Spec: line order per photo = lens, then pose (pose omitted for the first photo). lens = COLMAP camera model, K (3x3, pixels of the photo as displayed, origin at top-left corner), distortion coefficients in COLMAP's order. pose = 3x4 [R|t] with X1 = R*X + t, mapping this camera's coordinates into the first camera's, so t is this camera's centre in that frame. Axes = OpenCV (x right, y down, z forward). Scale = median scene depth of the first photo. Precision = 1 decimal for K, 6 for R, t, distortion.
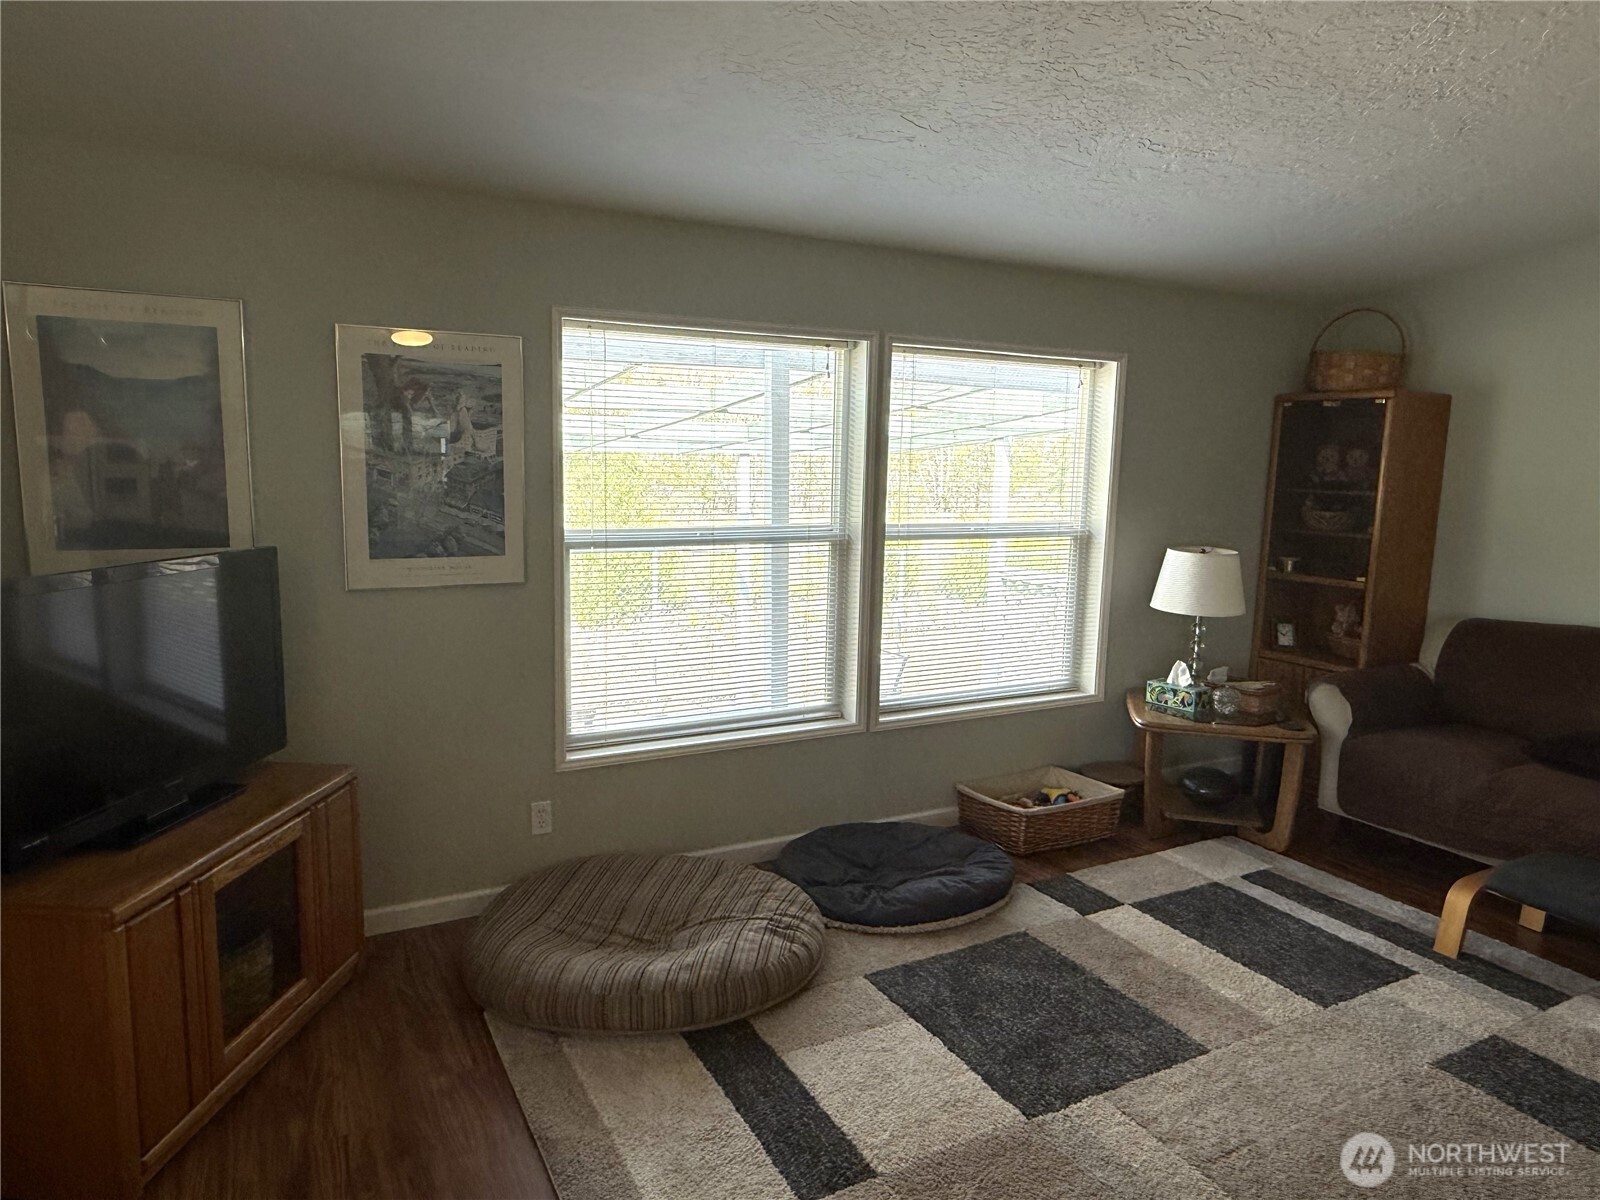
lens RADIAL K [[1025.2, 0, 800.0], [0, 1025.2, 600.0], [0, 0, 1]] dist [-0.002061, 0.000023]
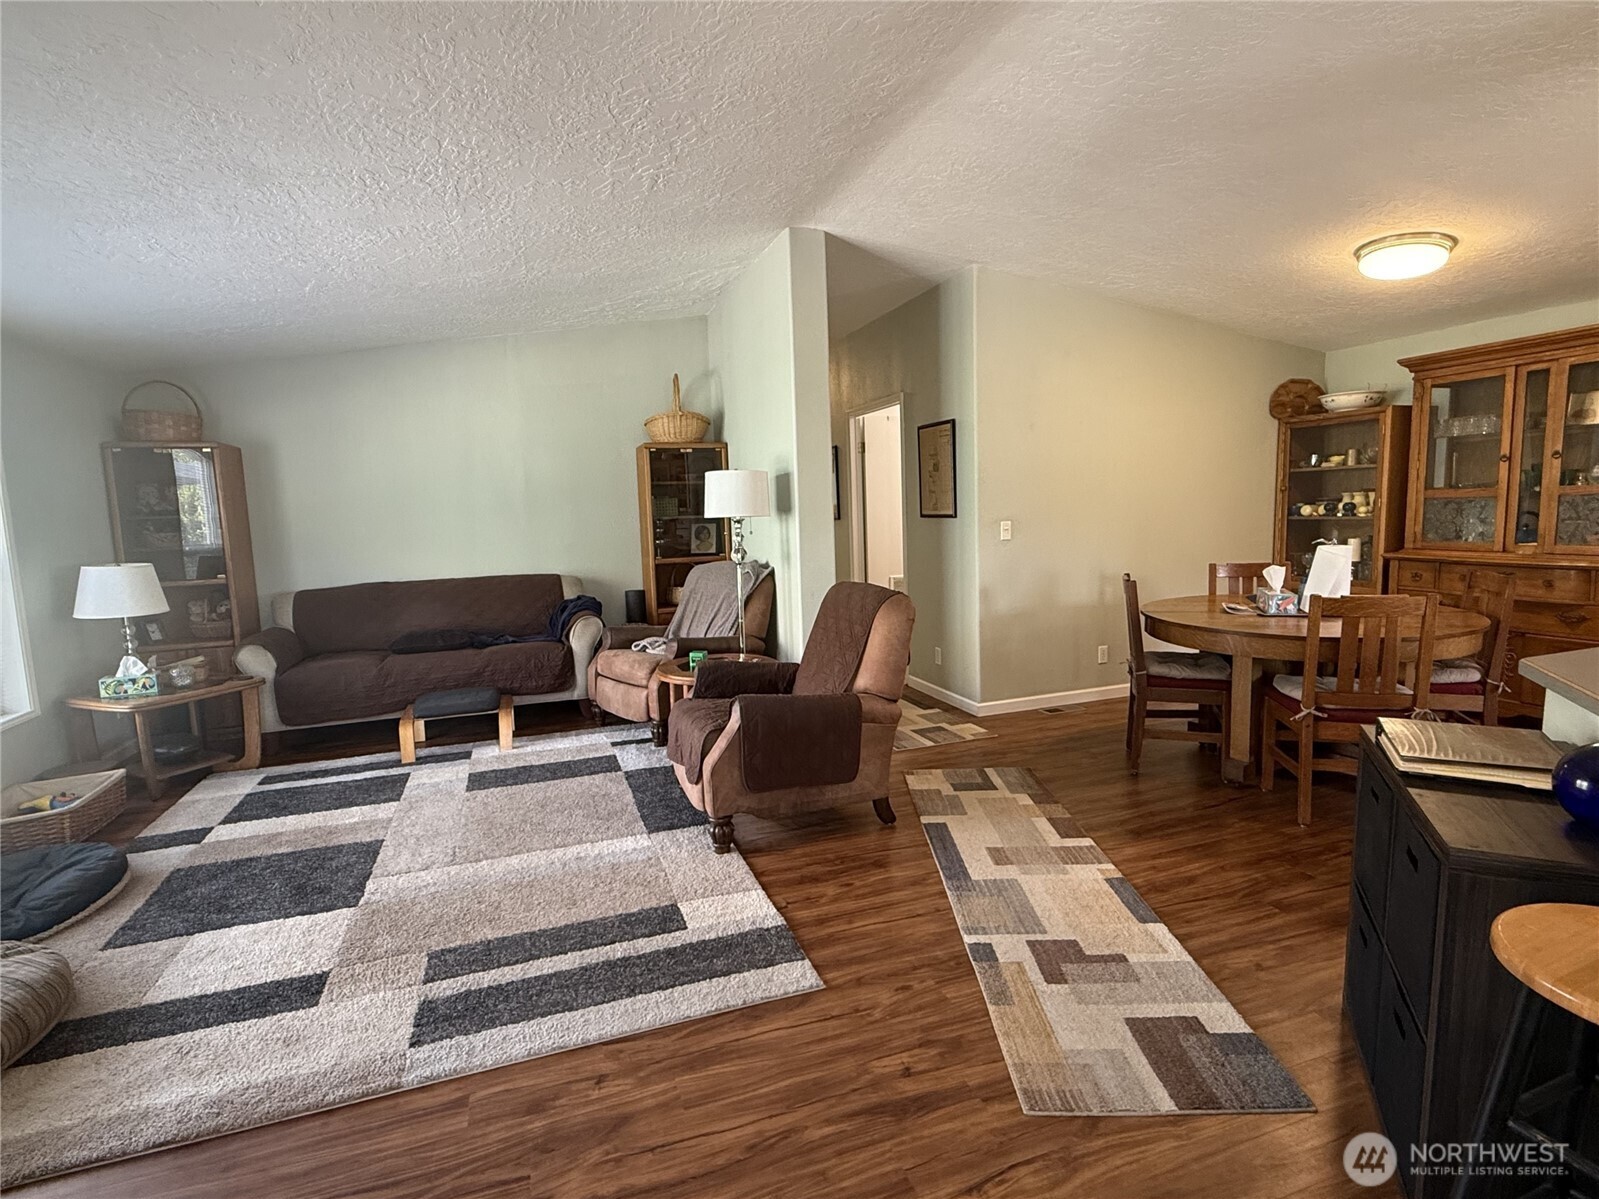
lens RADIAL K [[795.4, 0, 808.3], [0, 795.4, 597.8], [0, 0, 1]] dist [0.000047, 0.000388]
pose [[0.136017, -0.138607, 0.980963, -0.539662], [0.174955, 0.977963, 0.113924, 0.031994], [-0.975136, 0.156129, 0.157270, 0.068906]]
